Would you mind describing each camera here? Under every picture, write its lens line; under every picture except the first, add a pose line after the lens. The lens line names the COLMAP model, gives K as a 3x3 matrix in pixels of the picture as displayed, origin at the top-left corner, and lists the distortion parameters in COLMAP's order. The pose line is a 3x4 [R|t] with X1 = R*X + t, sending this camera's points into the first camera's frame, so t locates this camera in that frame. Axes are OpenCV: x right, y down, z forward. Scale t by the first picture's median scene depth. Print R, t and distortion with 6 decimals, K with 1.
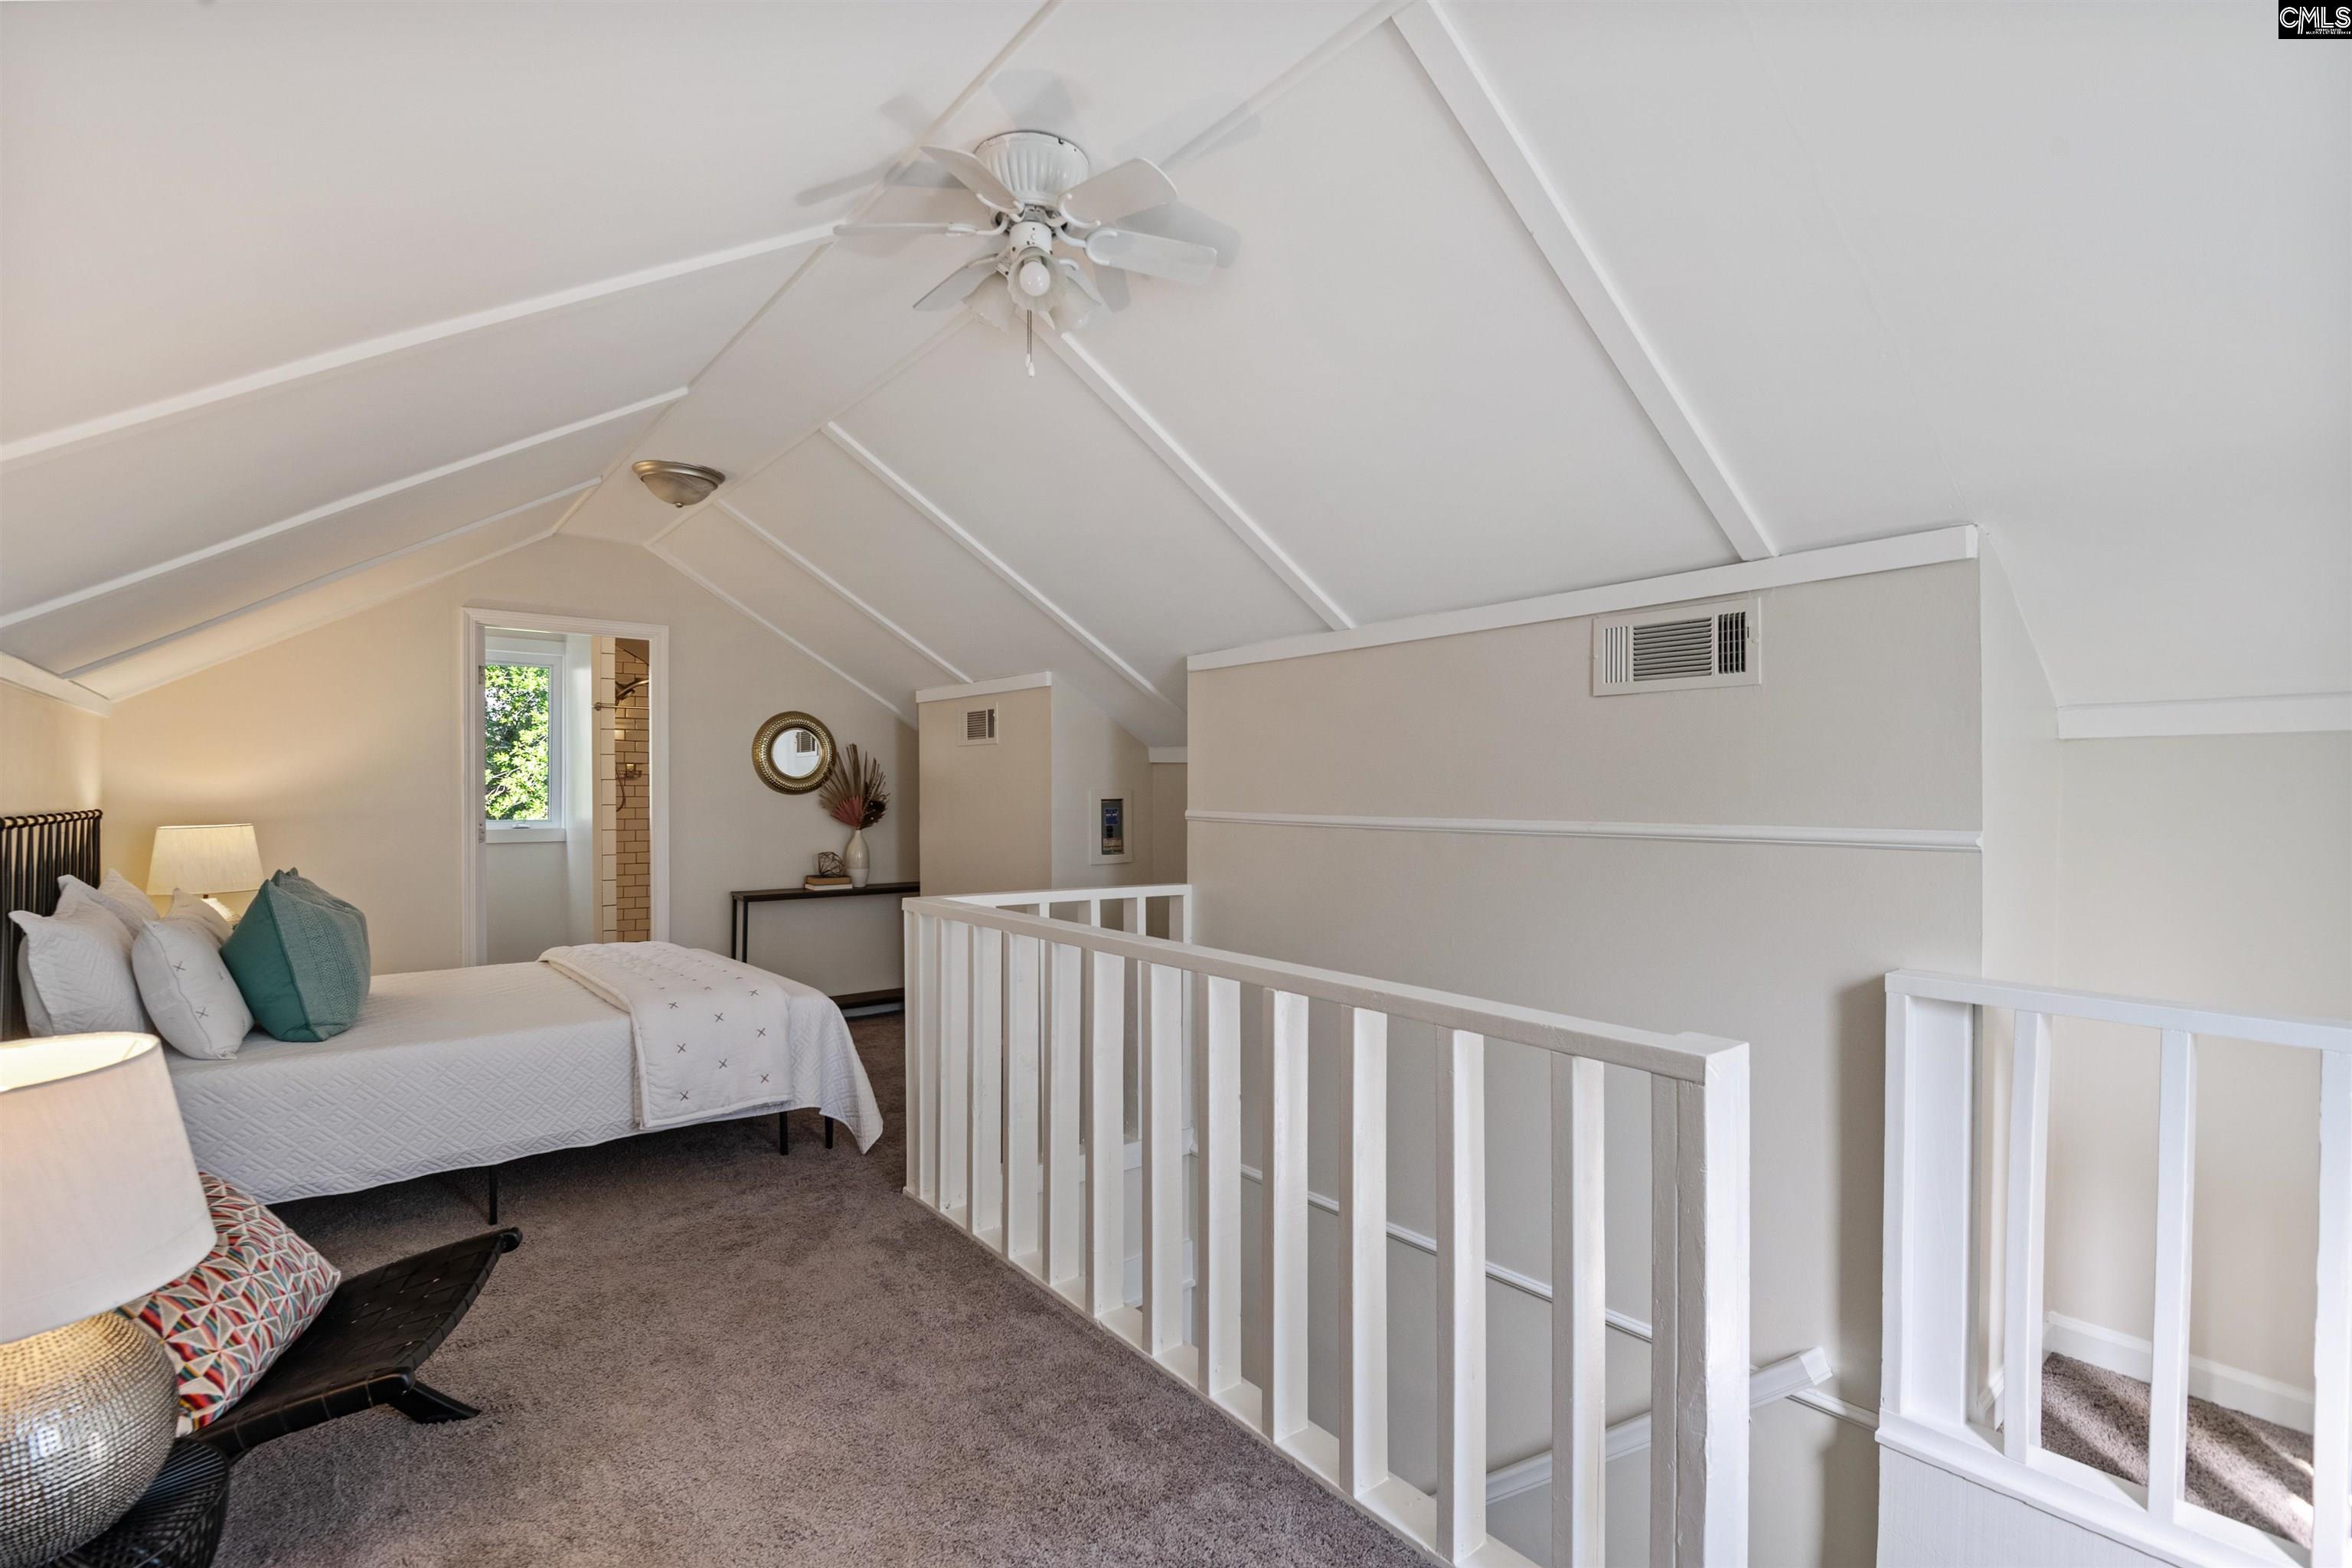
lens RADIAL K [[1047.0, 0, 1176.0], [0, 1047.0, 784.0], [0, 0, 1]] dist [0.028191, -0.023397]
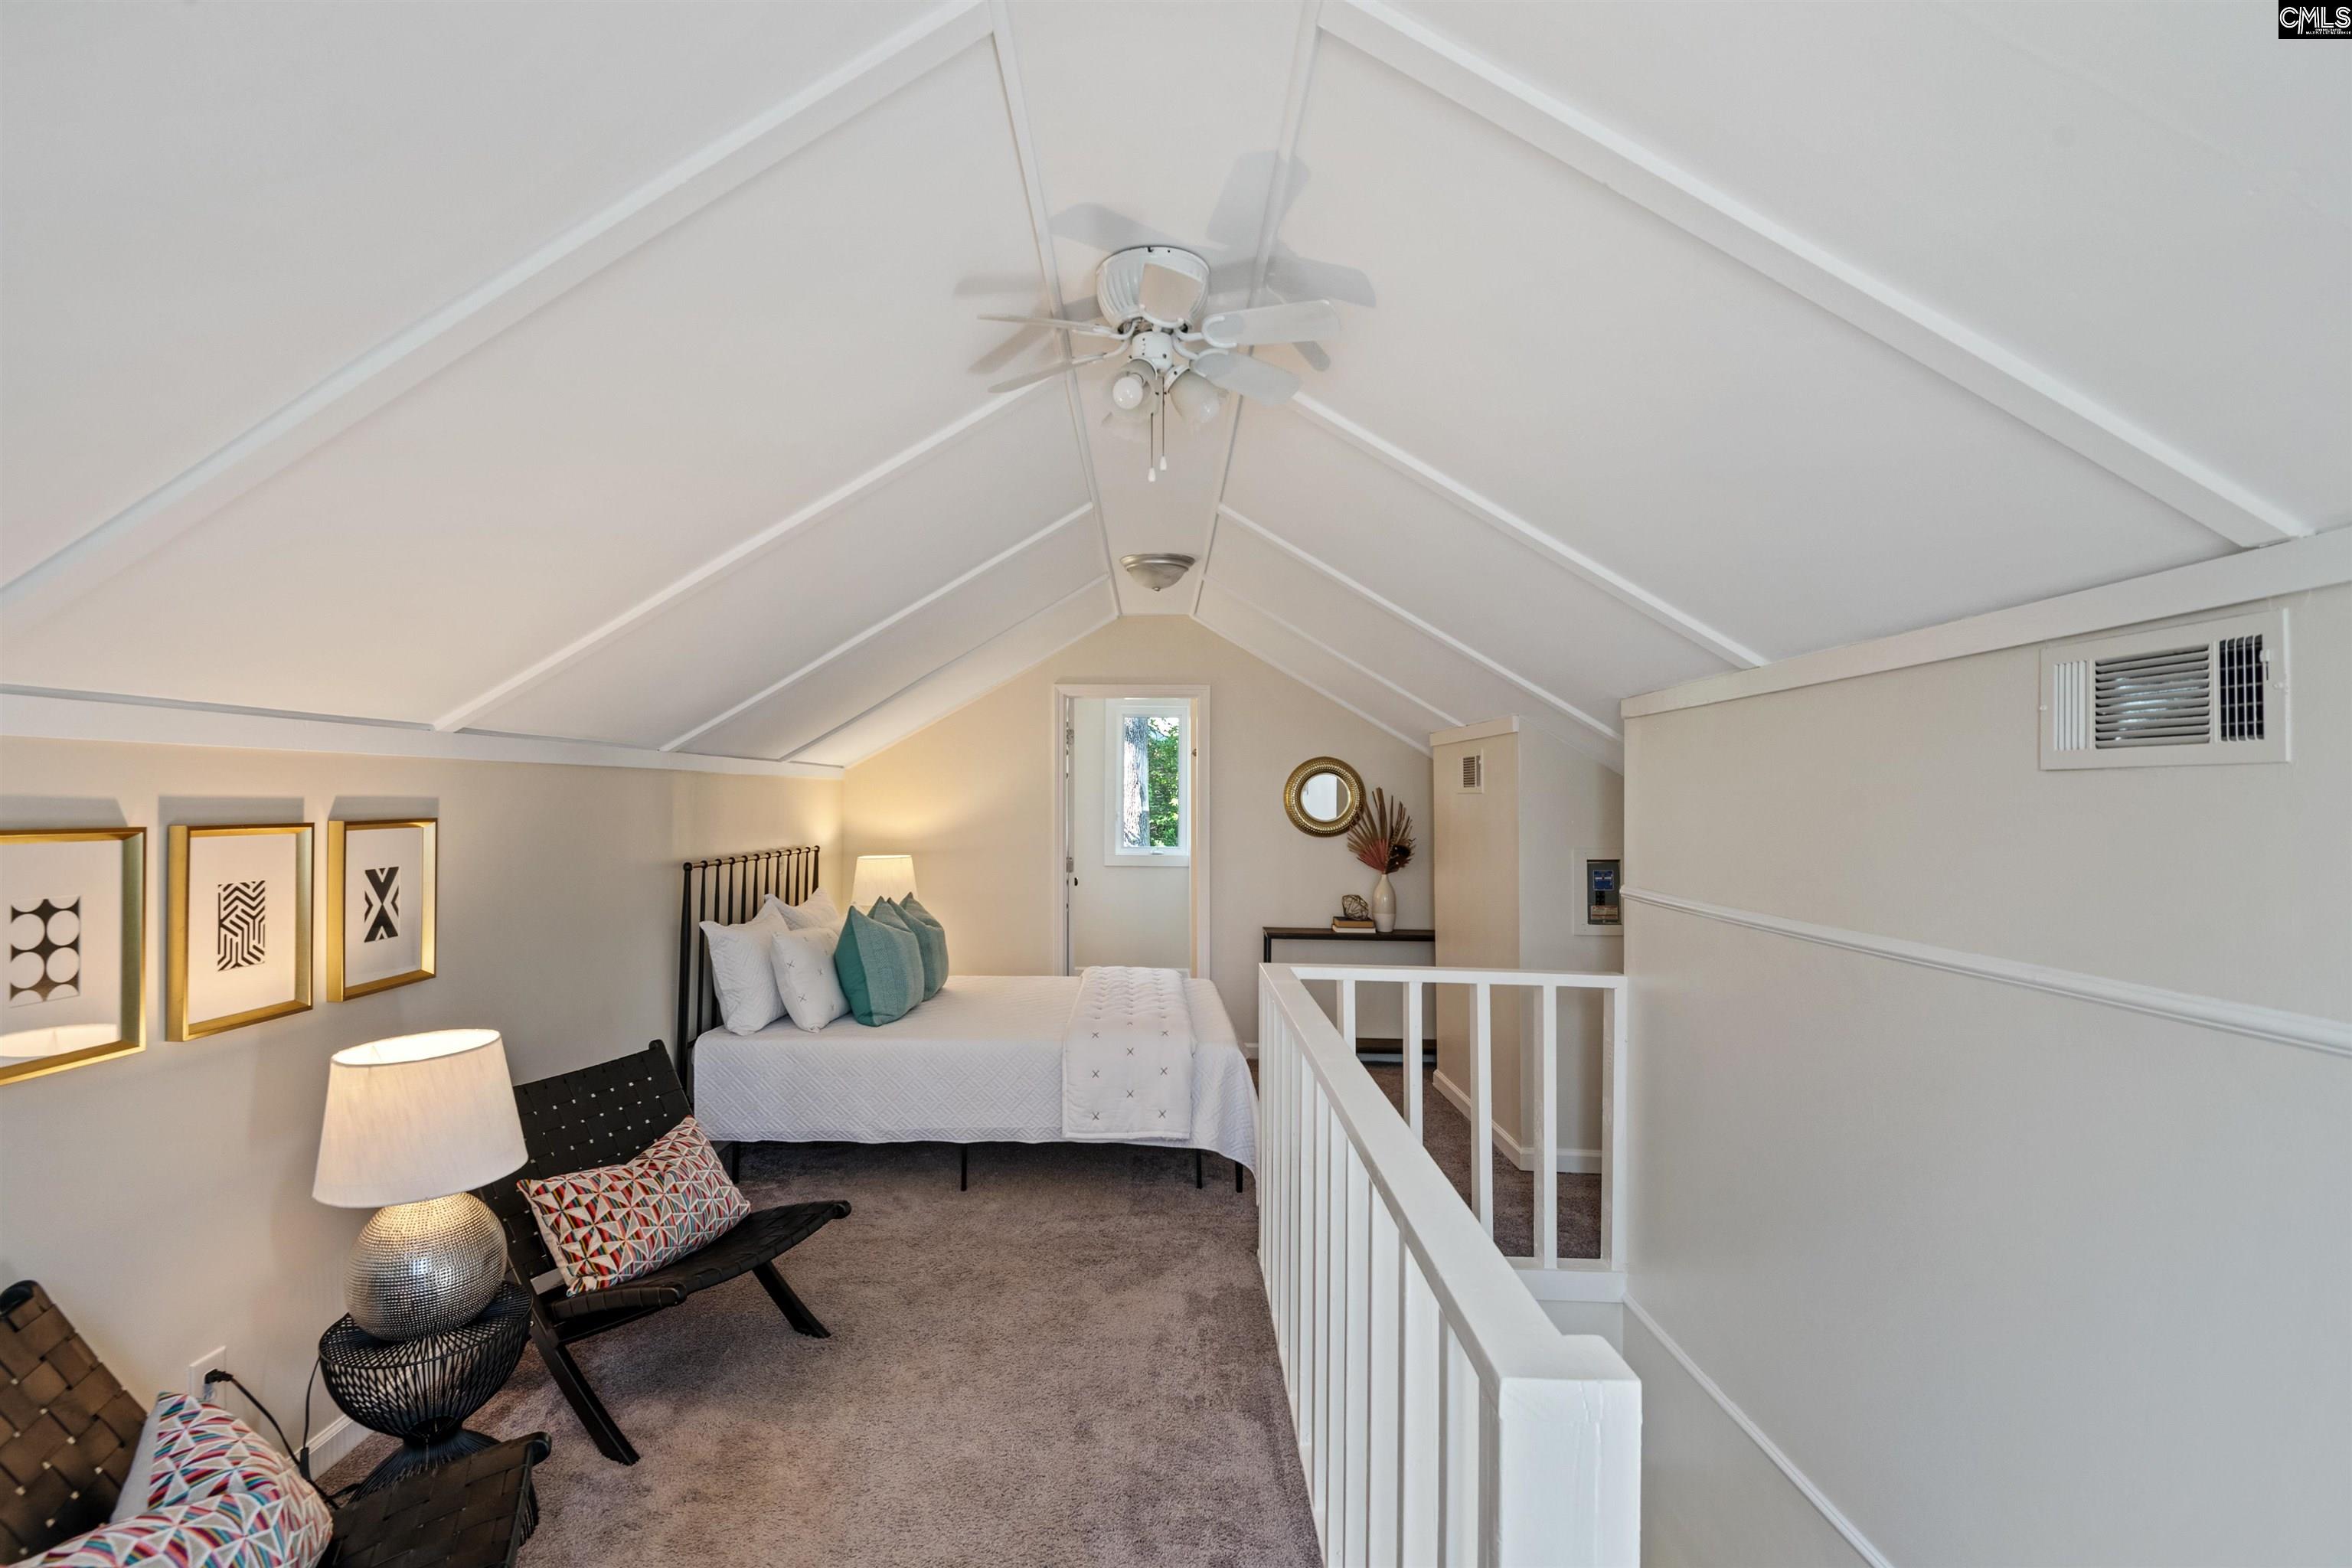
lens RADIAL K [[1084.7, 0, 1176.0], [0, 1084.7, 784.0], [0, 0, 1]] dist [0.020871, -0.027287]
pose [[0.777387, -0.000014, -0.629023, 0.378433], [-0.007823, 0.999922, -0.009690, -0.060313], [0.628974, 0.012454, 0.777327, 0.144552]]
